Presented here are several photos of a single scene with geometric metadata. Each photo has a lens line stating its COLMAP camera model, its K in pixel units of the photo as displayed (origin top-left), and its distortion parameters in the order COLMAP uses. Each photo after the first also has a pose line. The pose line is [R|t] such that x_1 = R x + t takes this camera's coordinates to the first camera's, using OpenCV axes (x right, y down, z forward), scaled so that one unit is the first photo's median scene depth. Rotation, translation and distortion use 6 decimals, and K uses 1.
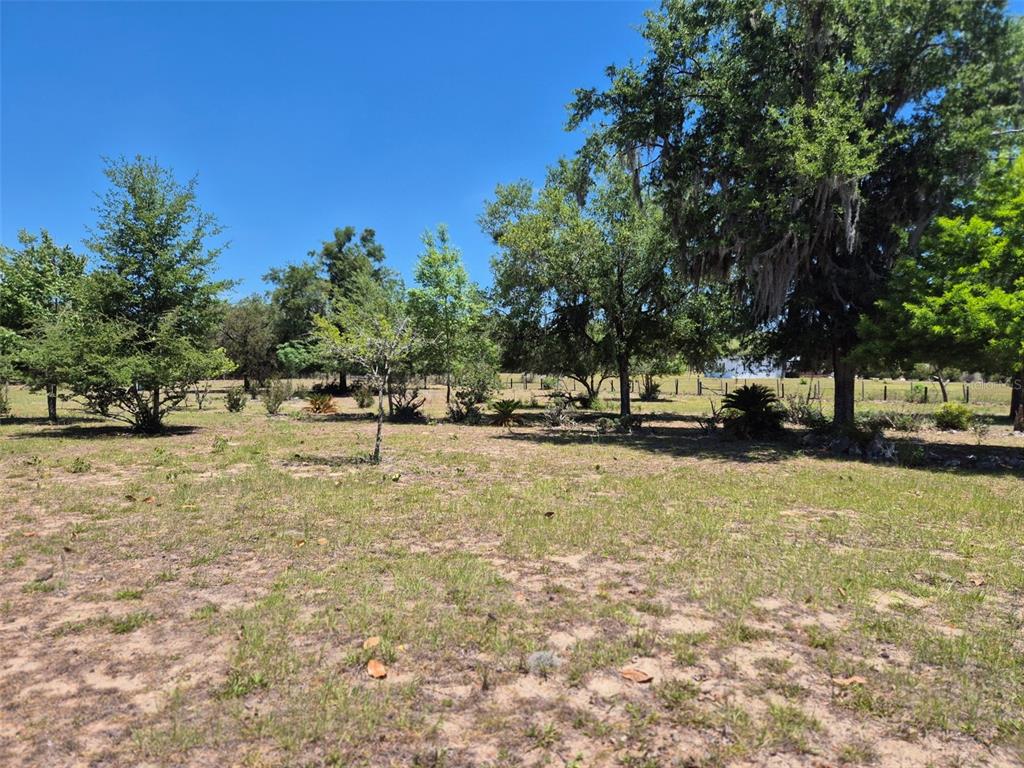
lens RADIAL K [[713.4, 0, 512.0], [0, 713.4, 393.6], [0, 0, 1]] dist [0.106964, -0.092404]
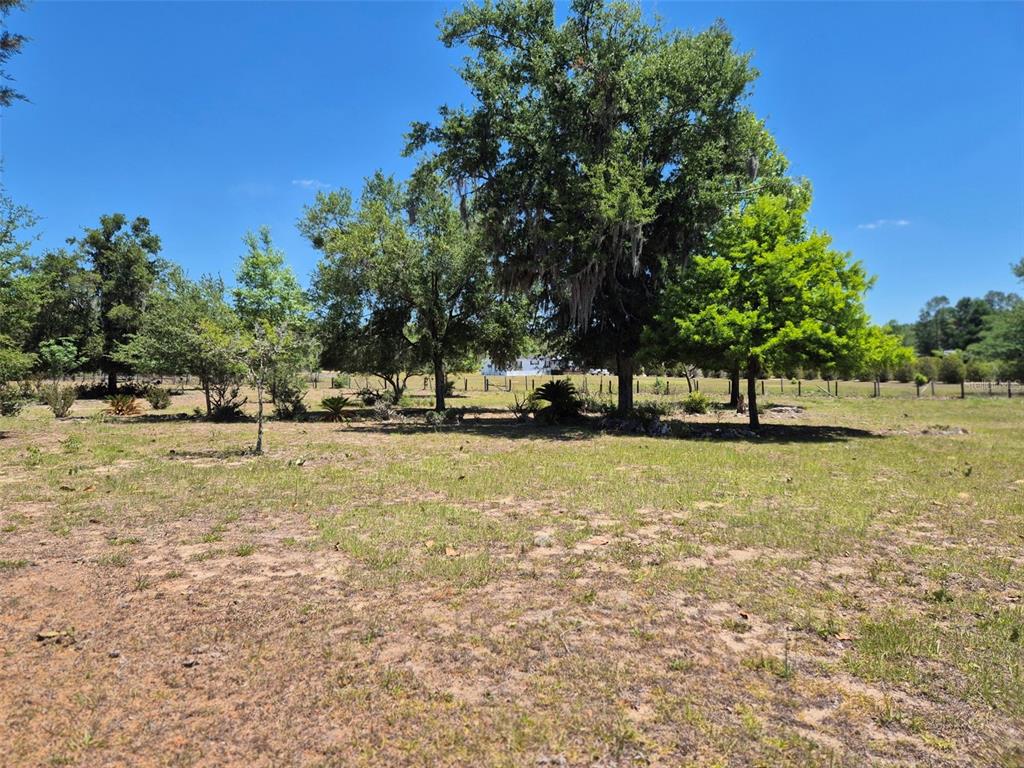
lens RADIAL K [[713.4, 0, 512.0], [0, 713.4, 393.6], [0, 0, 1]] dist [0.106964, -0.092404]
pose [[0.950569, -0.016643, 0.310067, -0.107267], [0.015947, 0.999861, 0.004779, 0.003279], [-0.310104, 0.000402, 0.950703, -0.112122]]
